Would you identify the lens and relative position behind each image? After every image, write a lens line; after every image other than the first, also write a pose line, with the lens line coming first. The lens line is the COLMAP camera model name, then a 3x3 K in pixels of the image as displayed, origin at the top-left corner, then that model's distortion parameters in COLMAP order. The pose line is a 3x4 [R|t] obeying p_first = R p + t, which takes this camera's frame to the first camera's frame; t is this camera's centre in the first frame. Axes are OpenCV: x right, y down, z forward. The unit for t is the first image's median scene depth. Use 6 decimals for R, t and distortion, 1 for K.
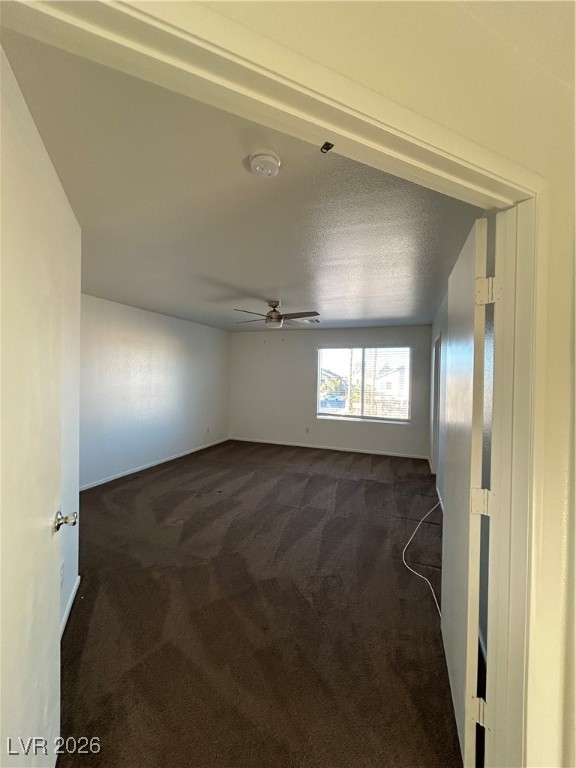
lens RADIAL K [[313.5, 0, 290.1], [0, 313.5, 381.1], [0, 0, 1]] dist [-0.001176, -0.000125]
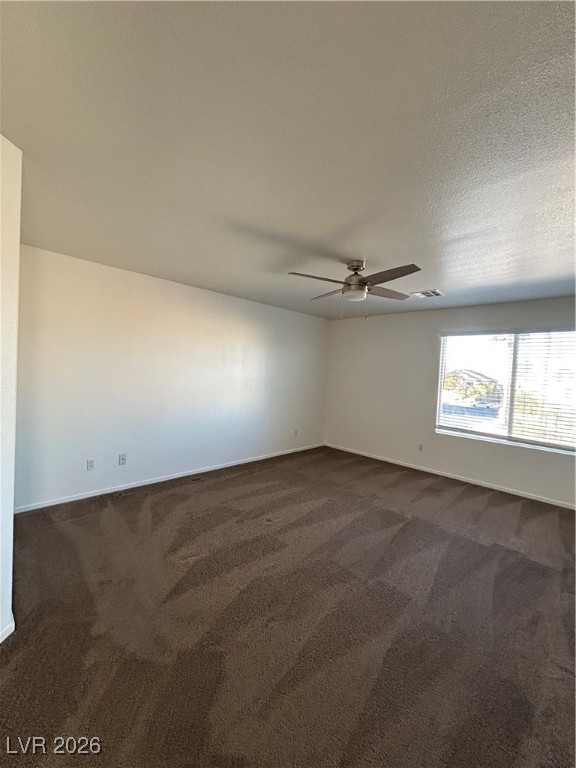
lens RADIAL K [[313.5, 0, 290.1], [0, 313.5, 381.1], [0, 0, 1]] dist [-0.001176, -0.000125]
pose [[0.911627, 0.040705, -0.408999, 0.103888], [-0.039166, 0.999159, 0.012141, 0.006479], [0.409149, 0.004951, 0.912454, 0.294146]]
